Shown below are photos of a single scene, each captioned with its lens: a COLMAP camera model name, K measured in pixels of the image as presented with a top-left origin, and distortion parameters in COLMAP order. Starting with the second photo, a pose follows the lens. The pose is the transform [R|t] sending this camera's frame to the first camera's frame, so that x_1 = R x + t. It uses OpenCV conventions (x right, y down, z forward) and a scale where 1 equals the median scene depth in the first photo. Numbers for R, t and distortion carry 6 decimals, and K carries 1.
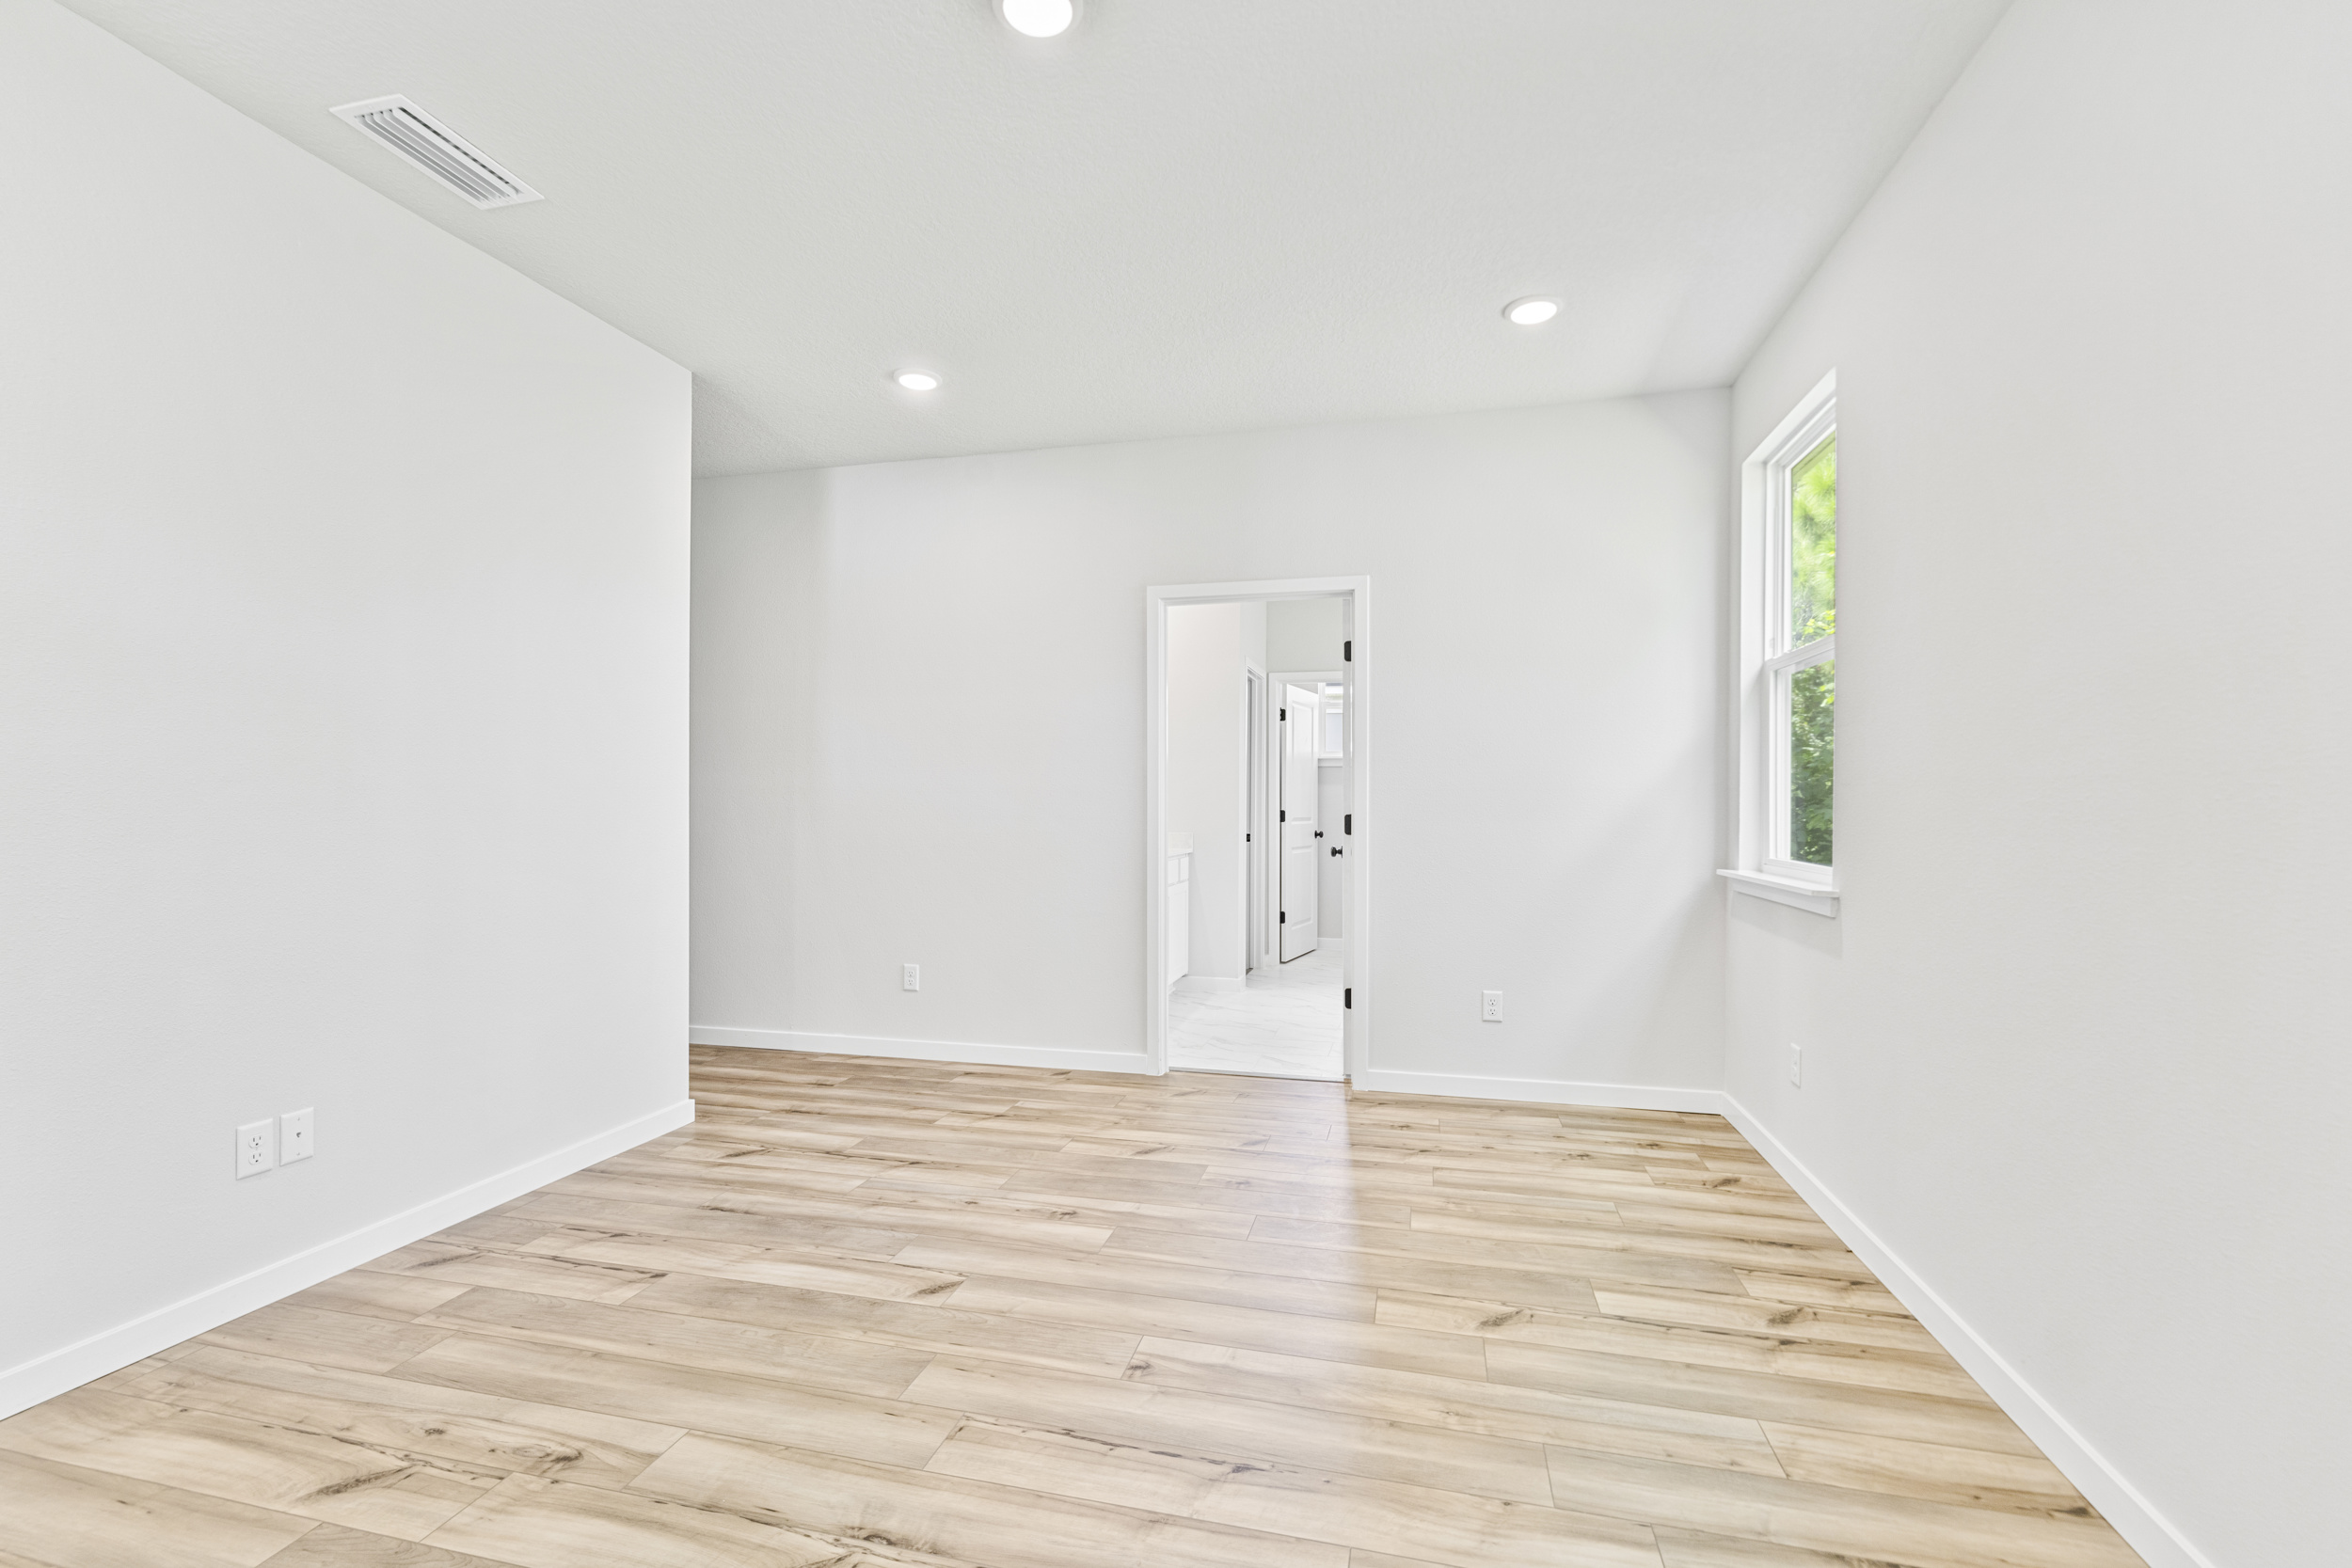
lens RADIAL K [[1050.0, 0, 1166.9], [0, 1050.0, 791.1], [0, 0, 1]] dist [-0.001130, 0.000291]
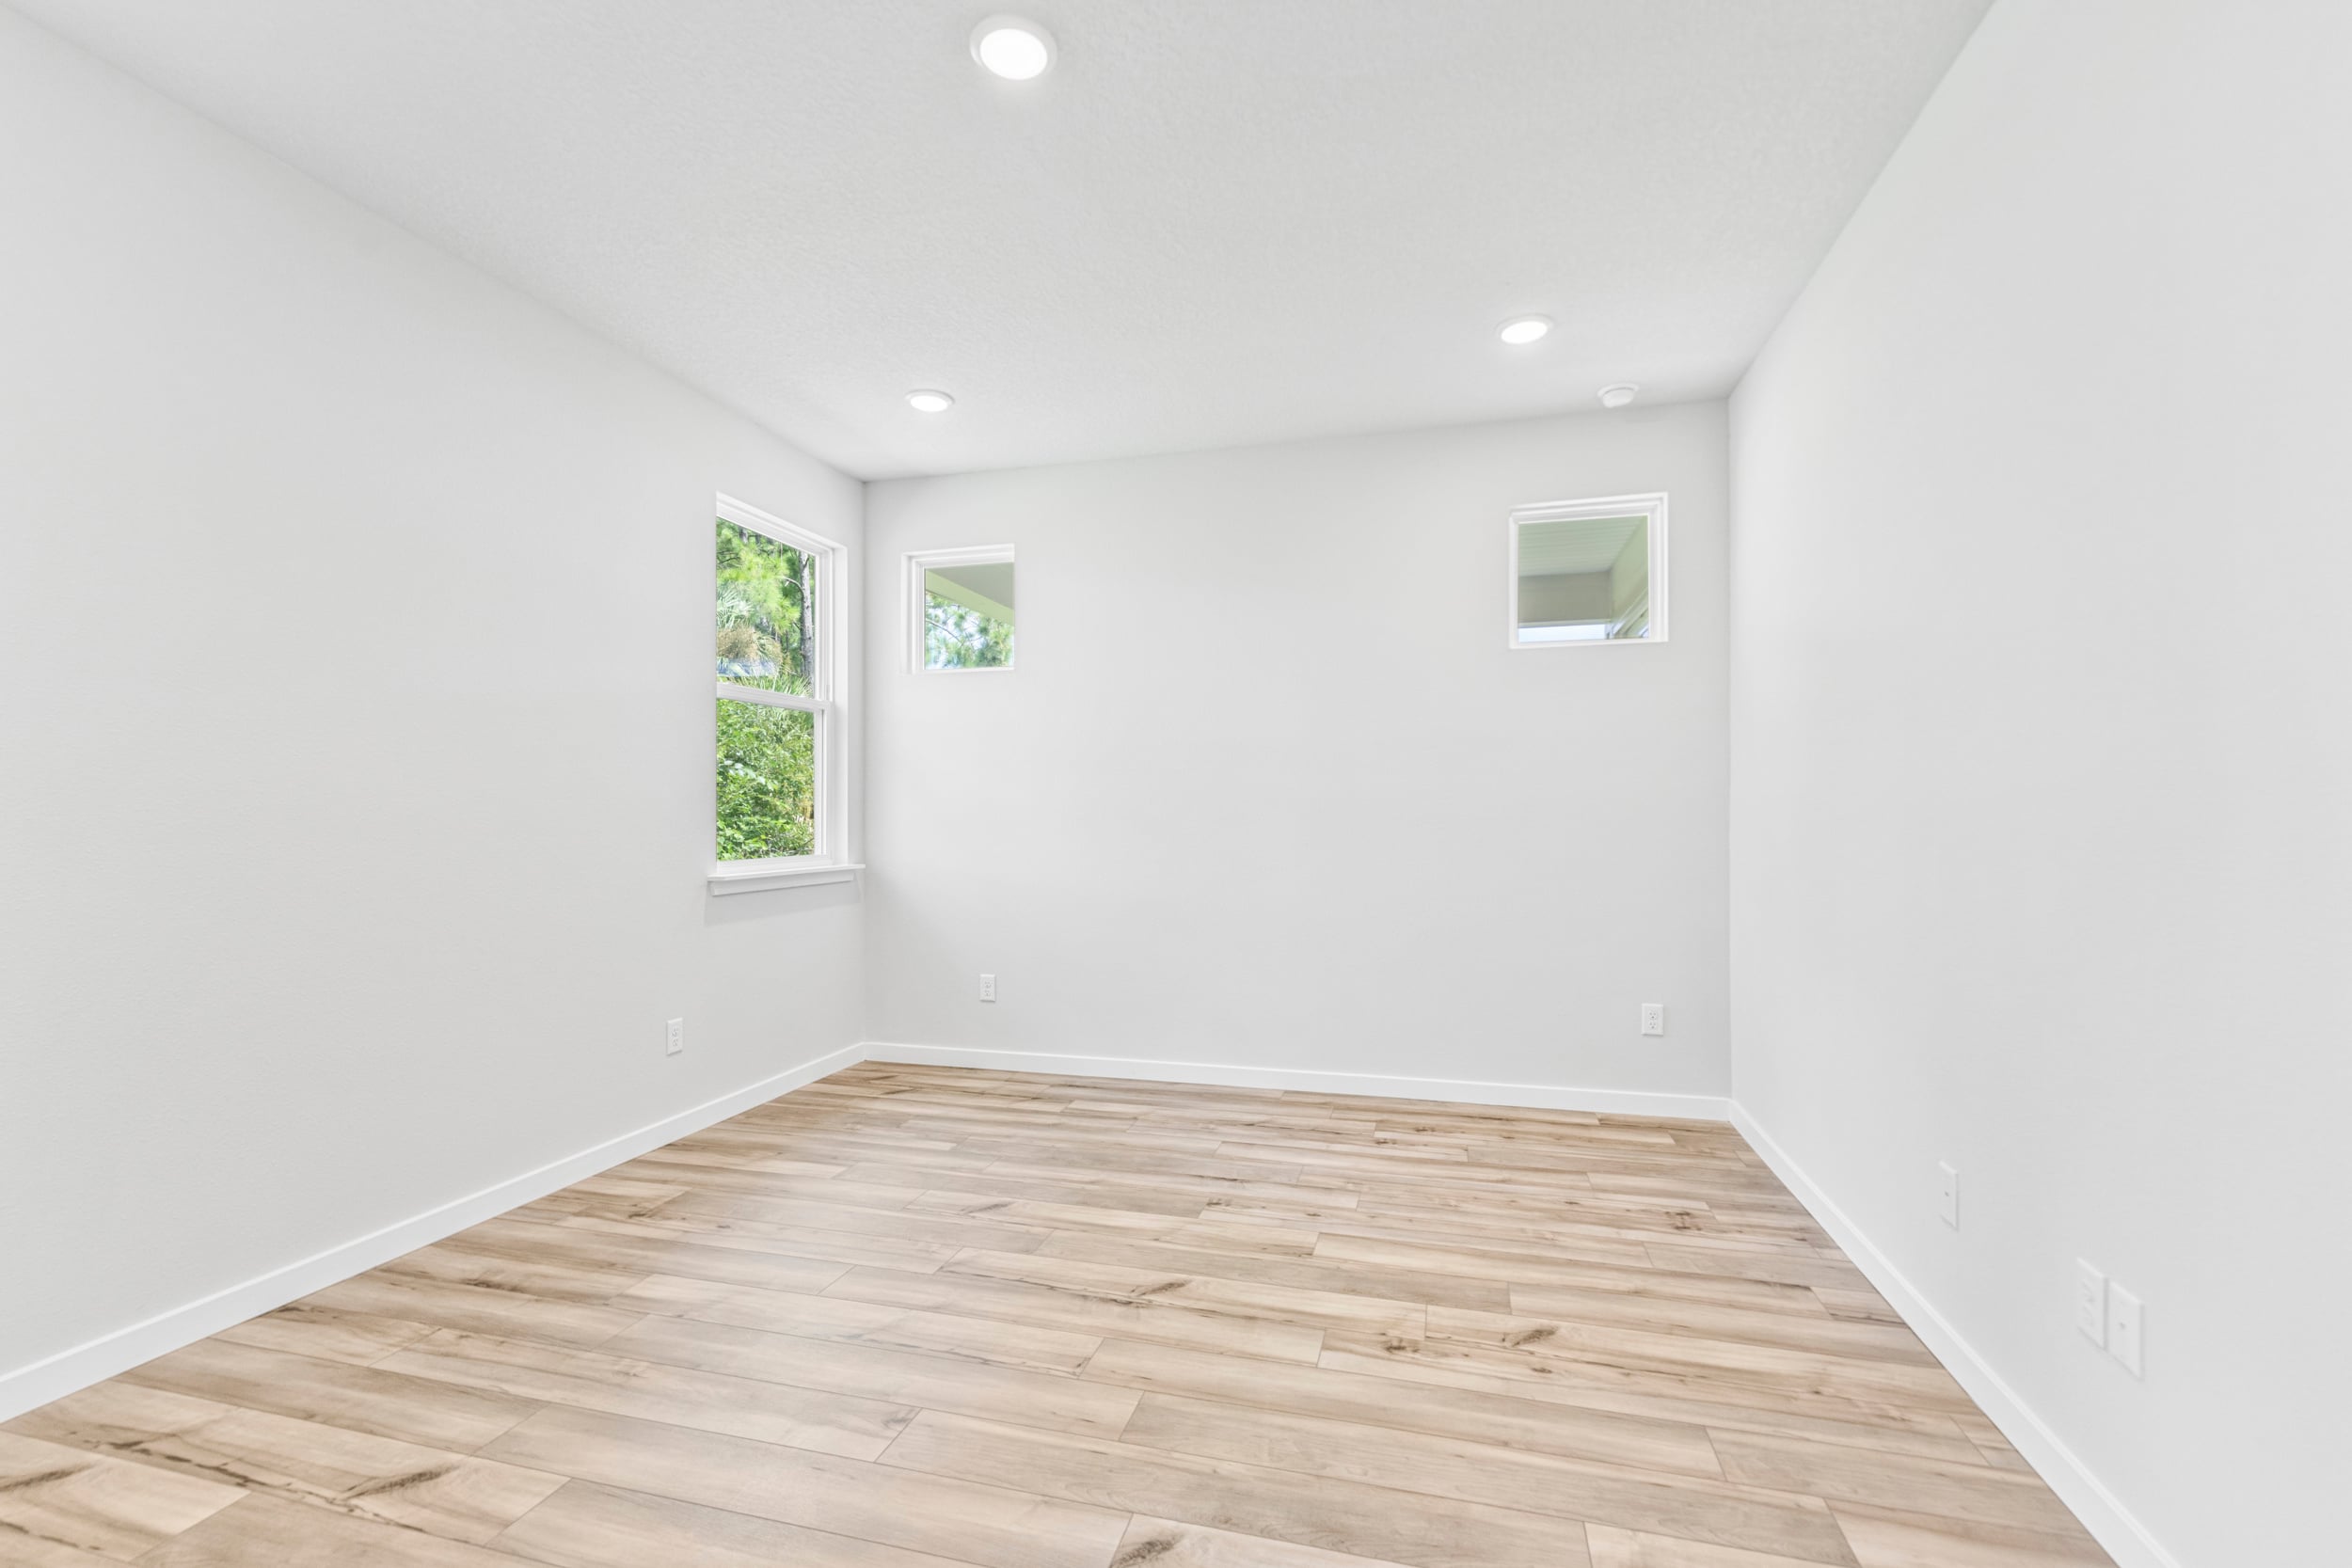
lens RADIAL K [[1050.0, 0, 1166.9], [0, 1050.0, 791.1], [0, 0, 1]] dist [-0.001130, 0.000291]
pose [[-0.999696, -0.001723, 0.024605, -0.320640], [-0.002504, 0.999493, -0.031737, 0.022776], [-0.024538, -0.031789, -0.999193, 2.169860]]
